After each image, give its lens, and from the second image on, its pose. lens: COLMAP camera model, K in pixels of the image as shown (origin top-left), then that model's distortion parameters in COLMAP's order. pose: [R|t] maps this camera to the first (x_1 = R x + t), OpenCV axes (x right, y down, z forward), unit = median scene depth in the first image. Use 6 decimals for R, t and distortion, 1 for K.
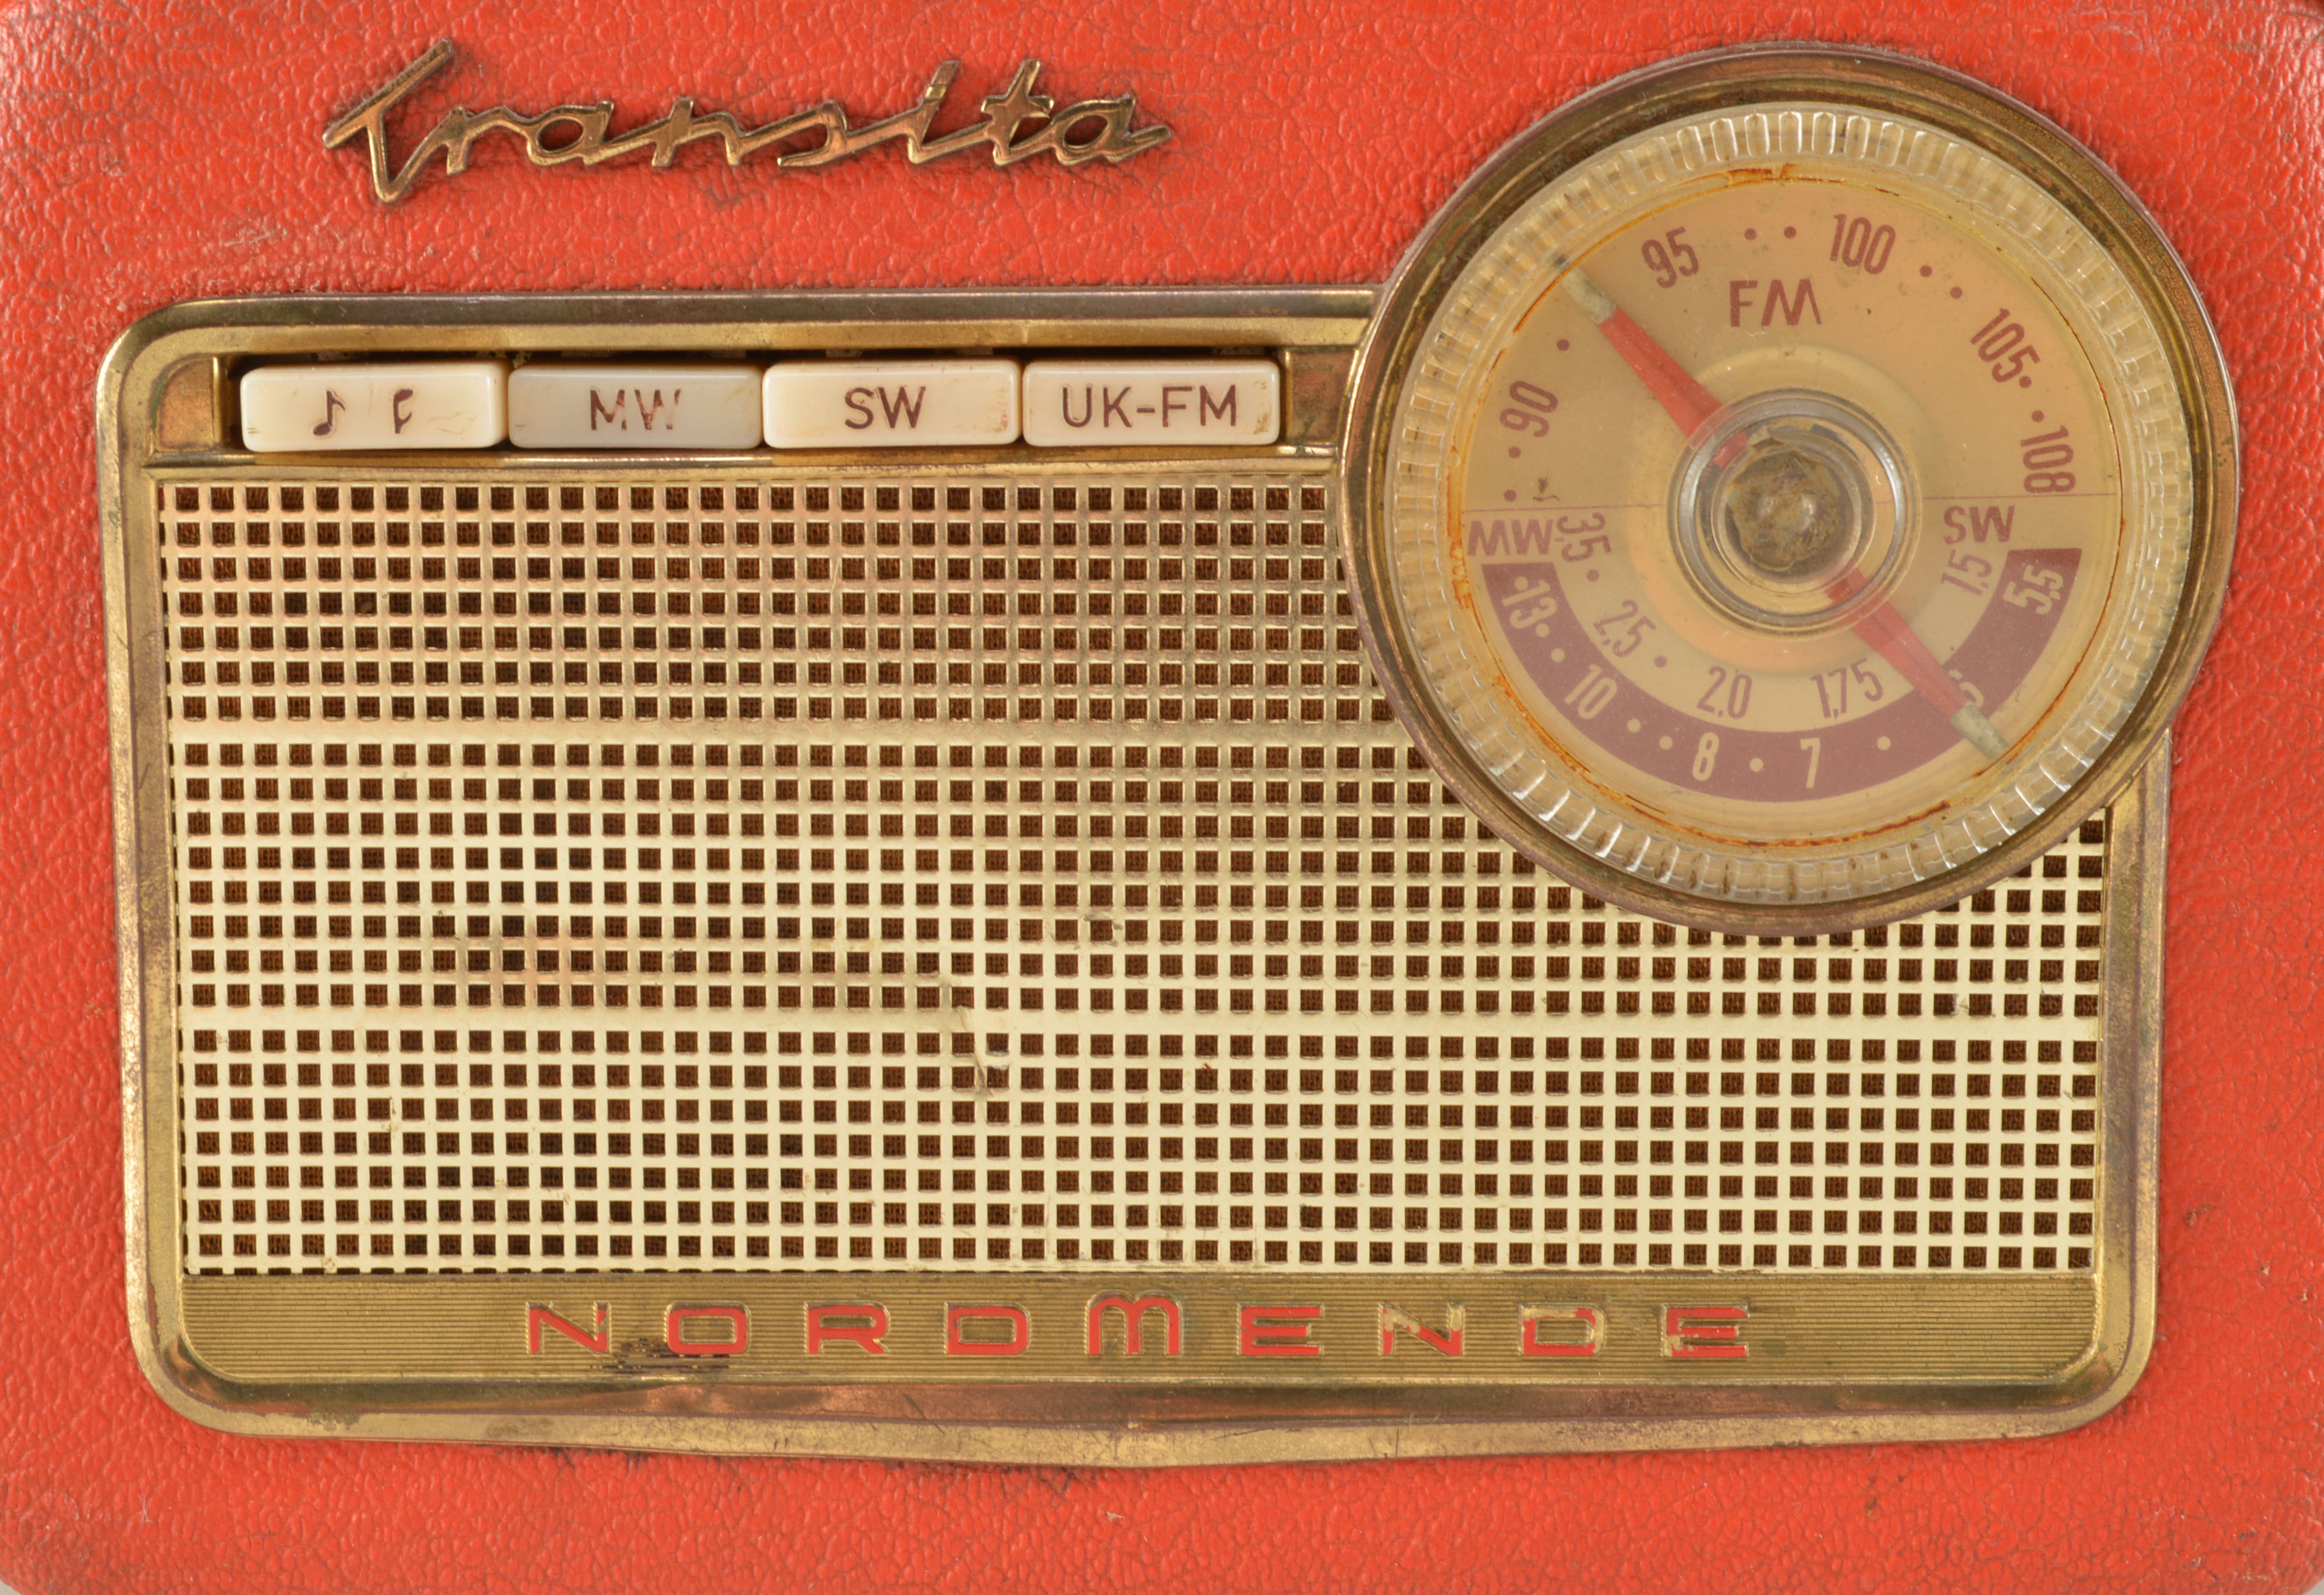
lens RADIAL K [[4839.4, 0, 1099.7], [0, 4839.4, 777.6], [0, 0, 1]] dist [0.014151, 0.000000]
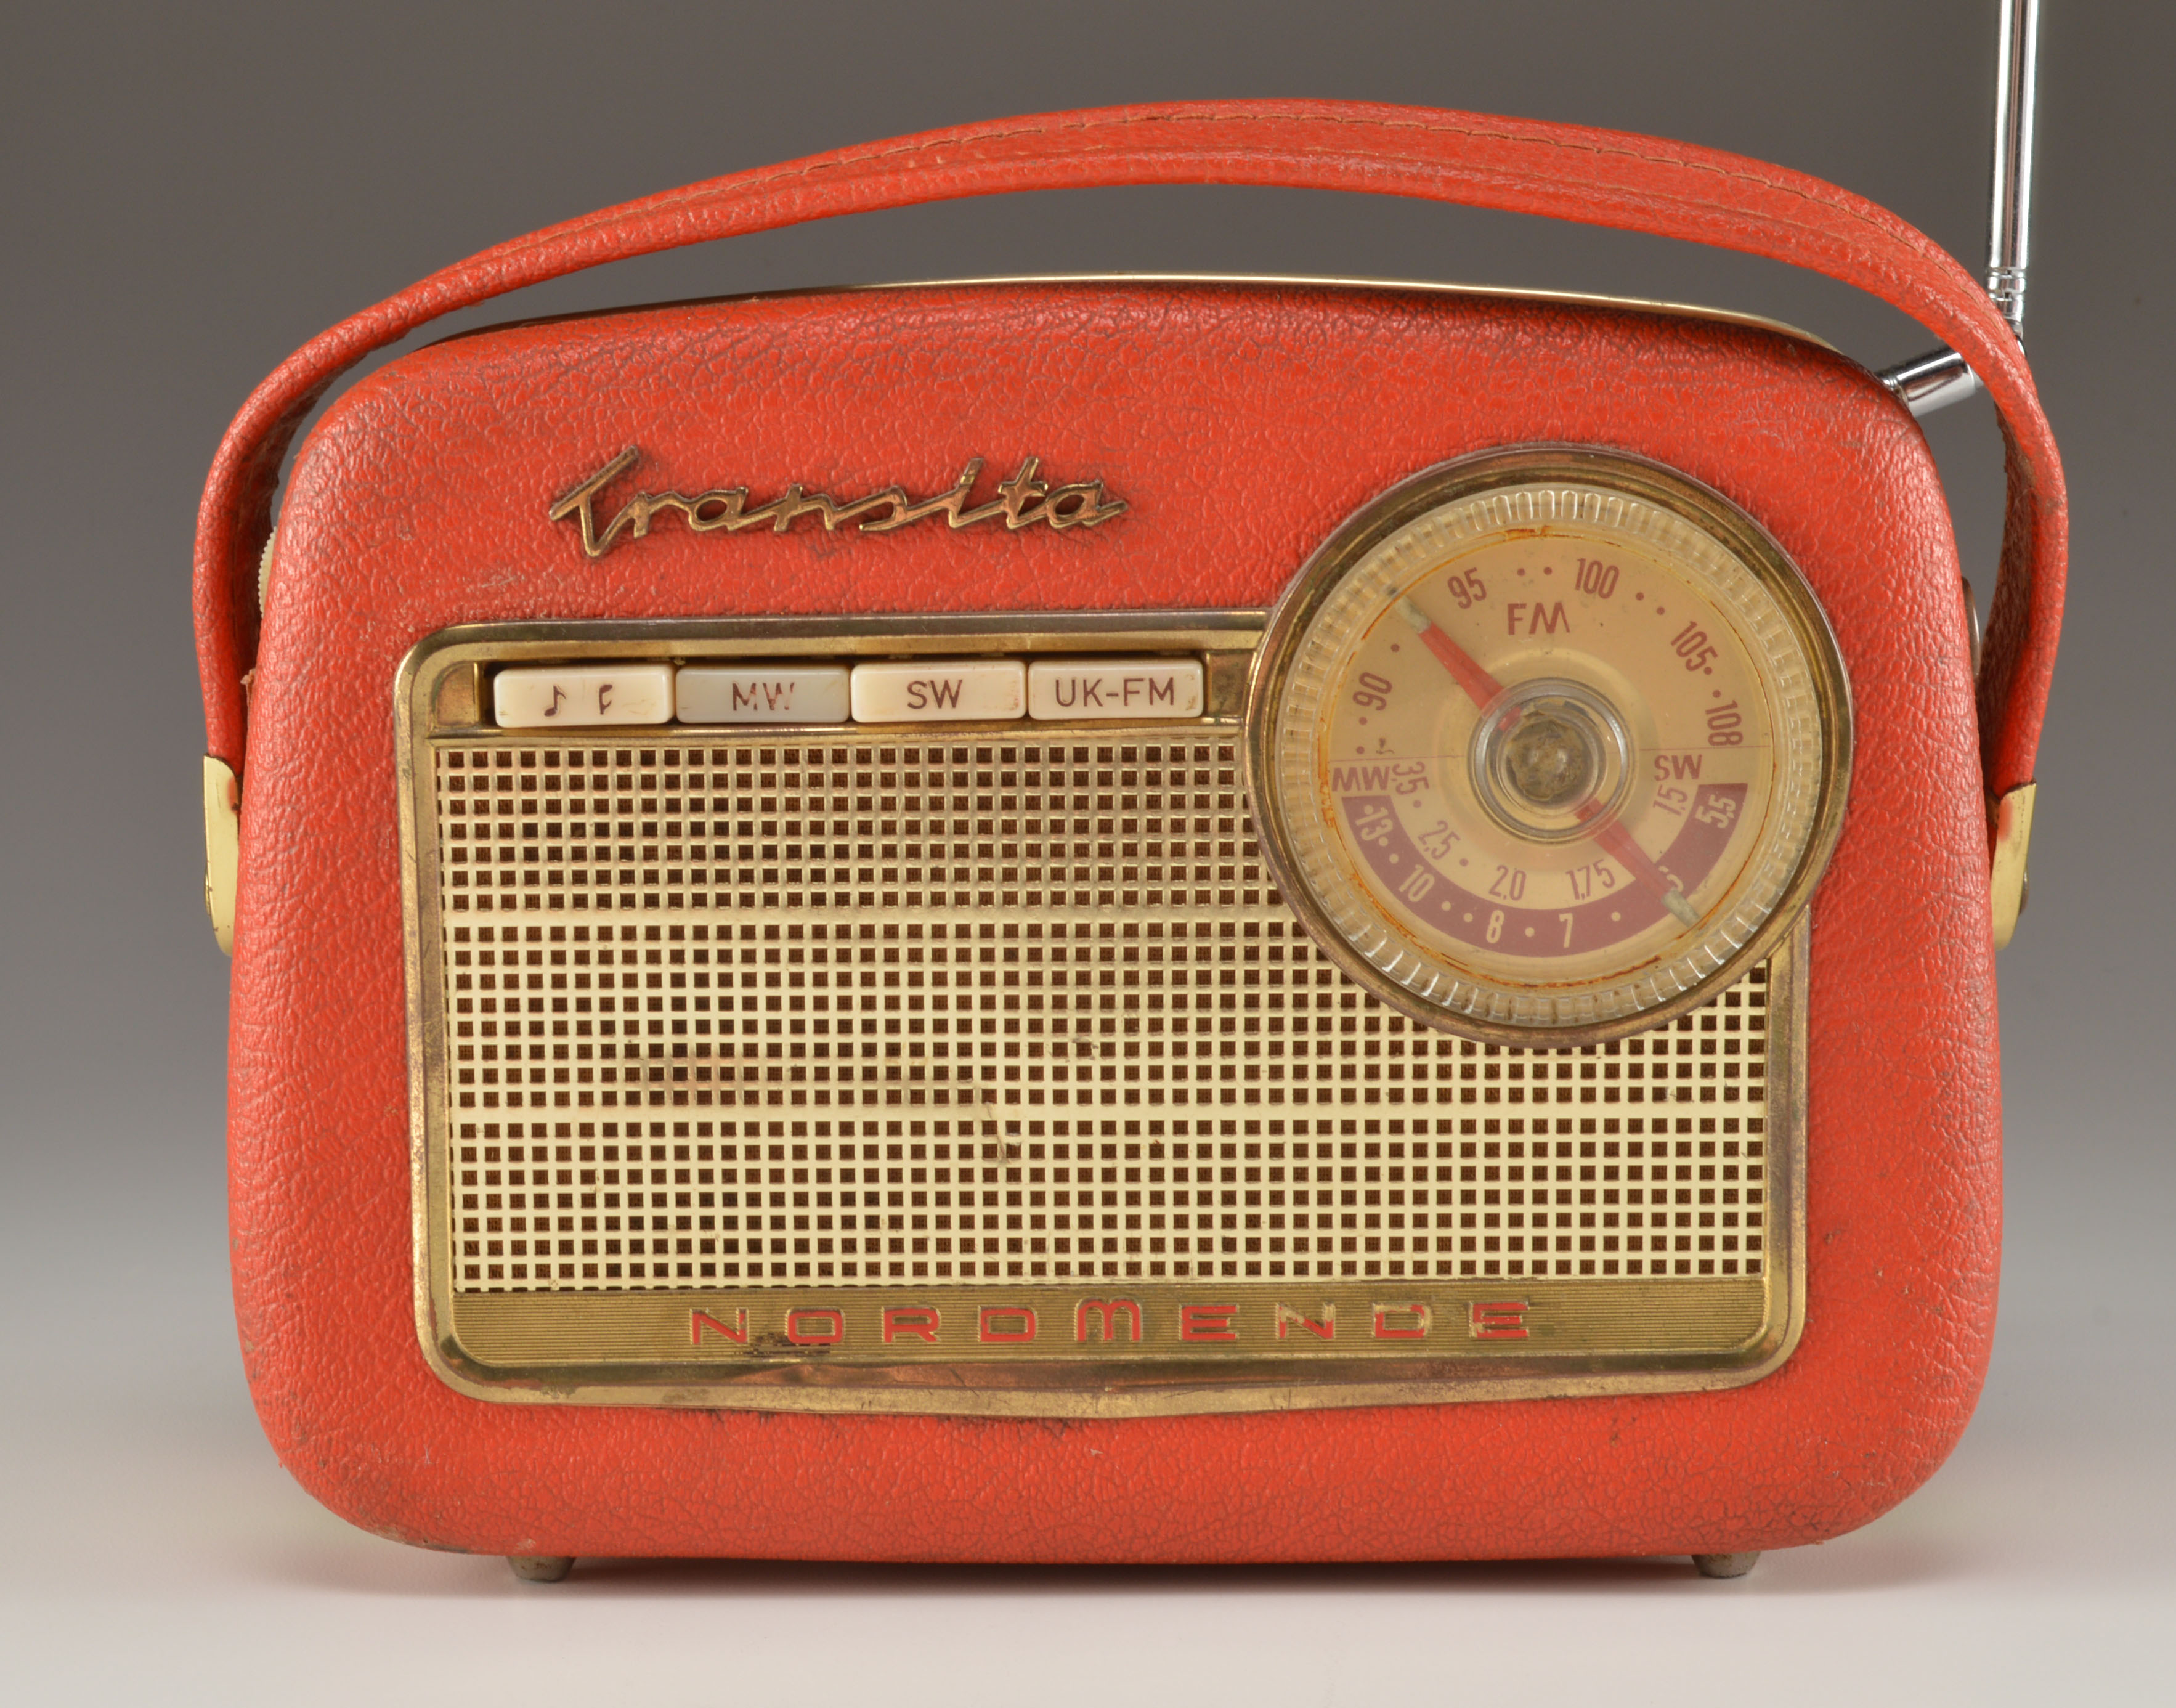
lens RADIAL K [[4008.9, 0, 1086.1], [0, 4008.9, 857.7], [0, 0, 1]] dist [-0.022101, 0.000000]
pose [[0.999816, -0.008955, 0.016986, -0.019112], [0.009254, 0.999802, -0.017626, -0.004901], [-0.016825, 0.017780, 0.999700, -0.211036]]
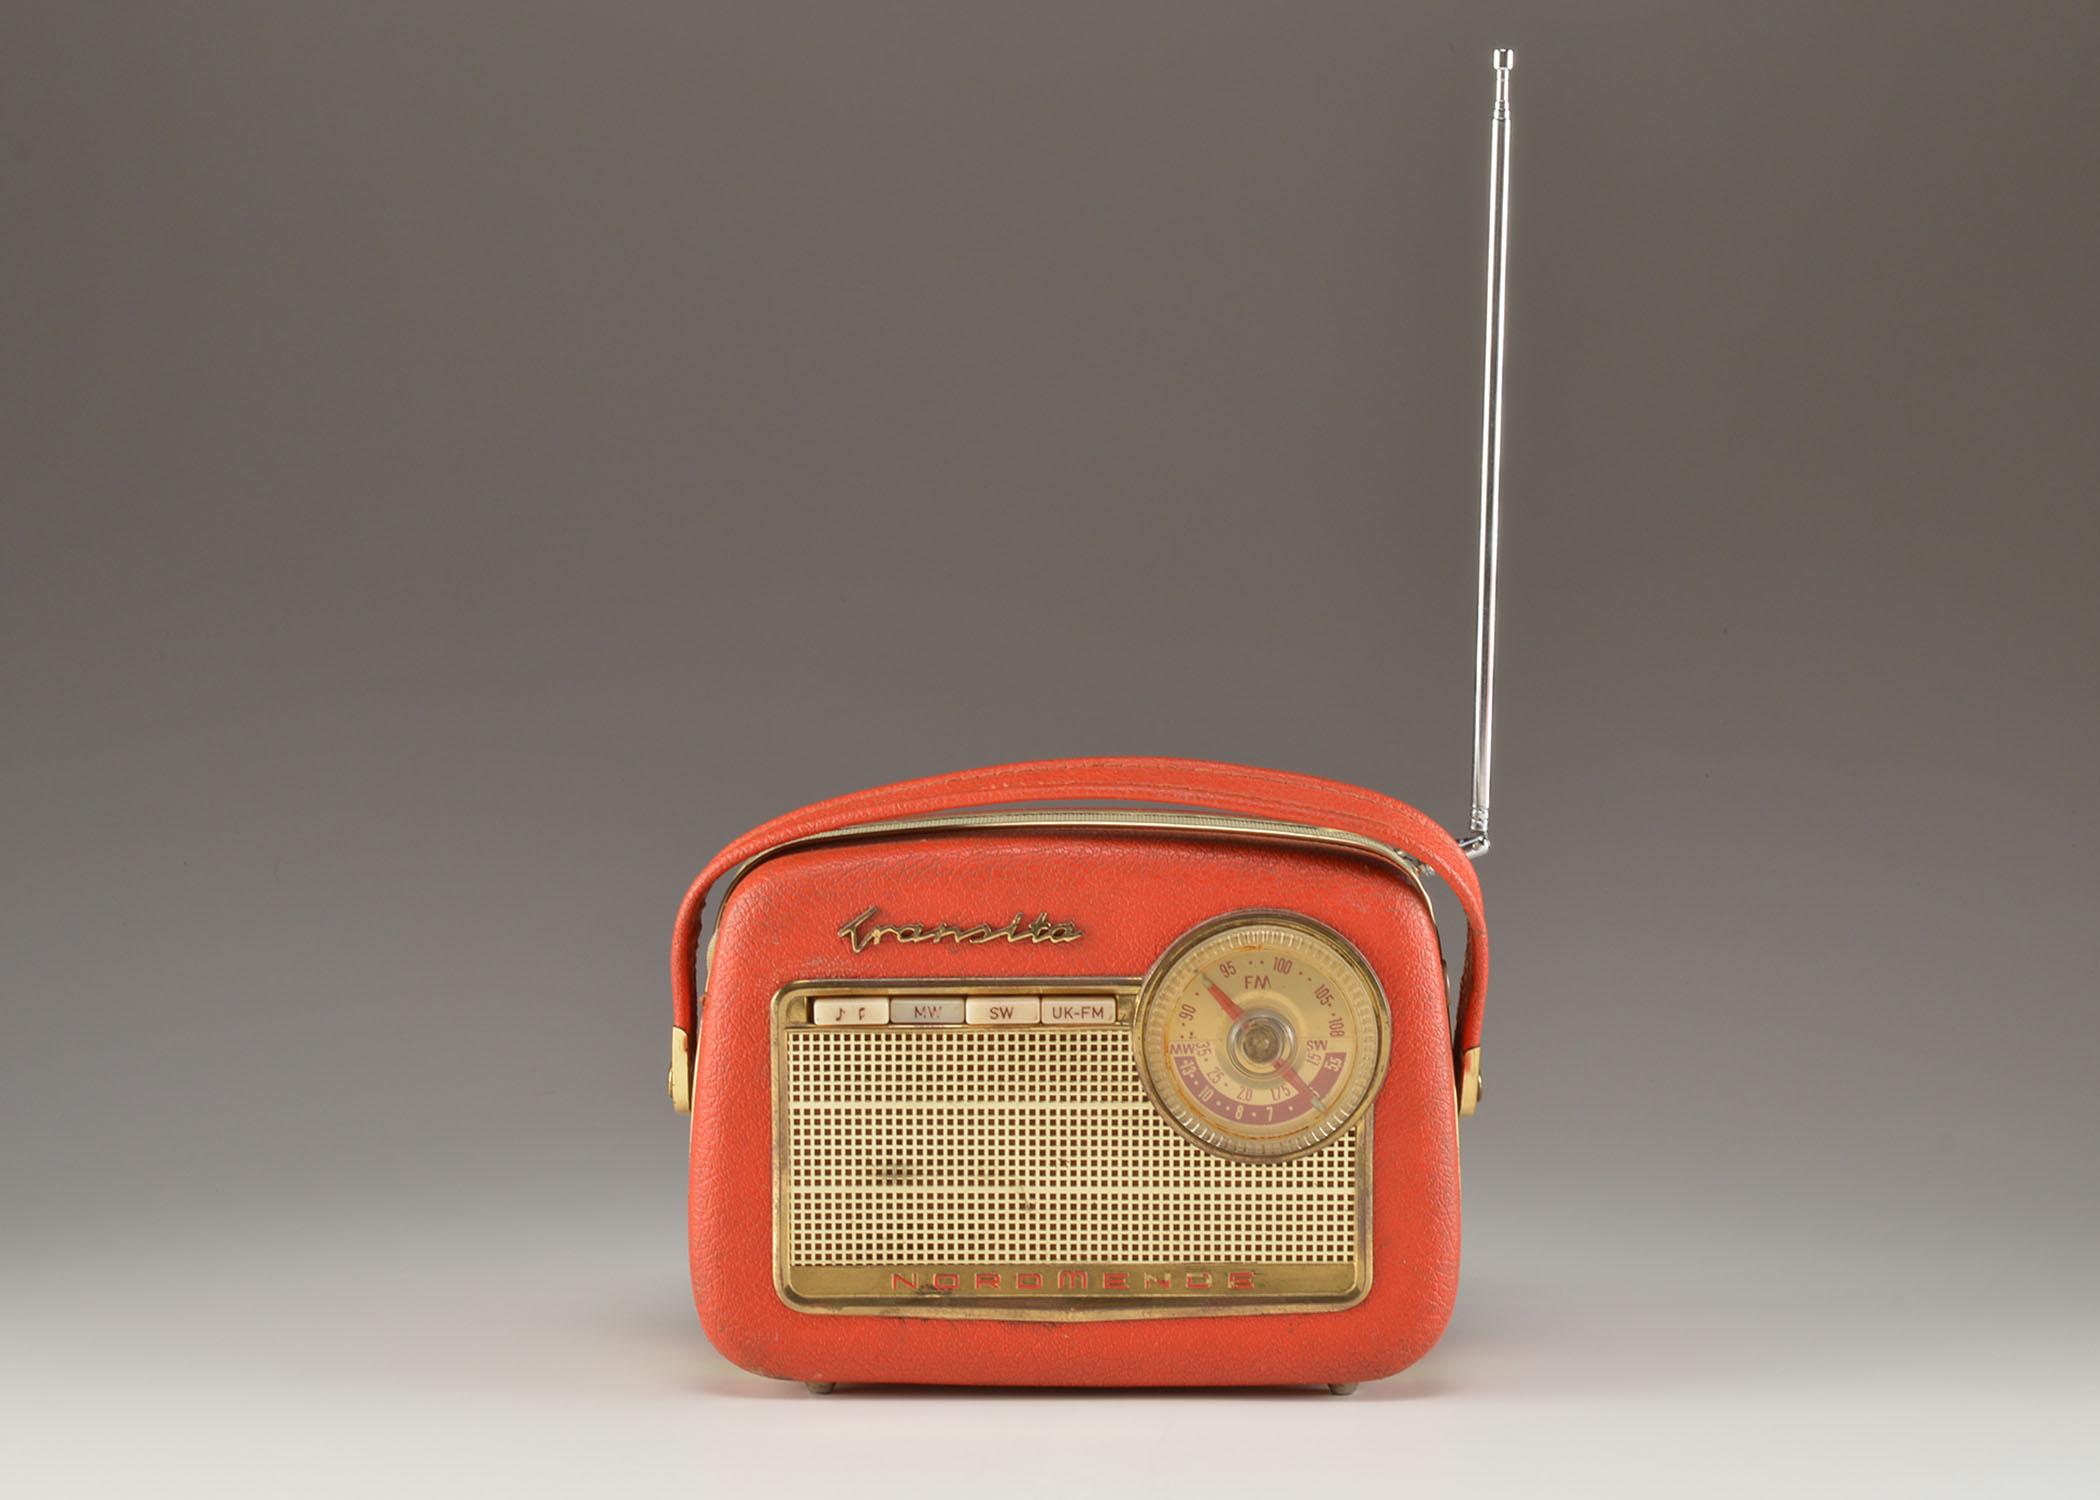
lens RADIAL K [[3931.8, 0, 1053.8], [0, 3931.8, 745.9], [0, 0, 1]] dist [0.041589, 0.000000]
pose [[0.999578, -0.000817, 0.029053, -0.086838], [0.001861, 0.999352, -0.035949, -0.162715], [-0.029004, 0.035988, 0.998931, -1.781951]]
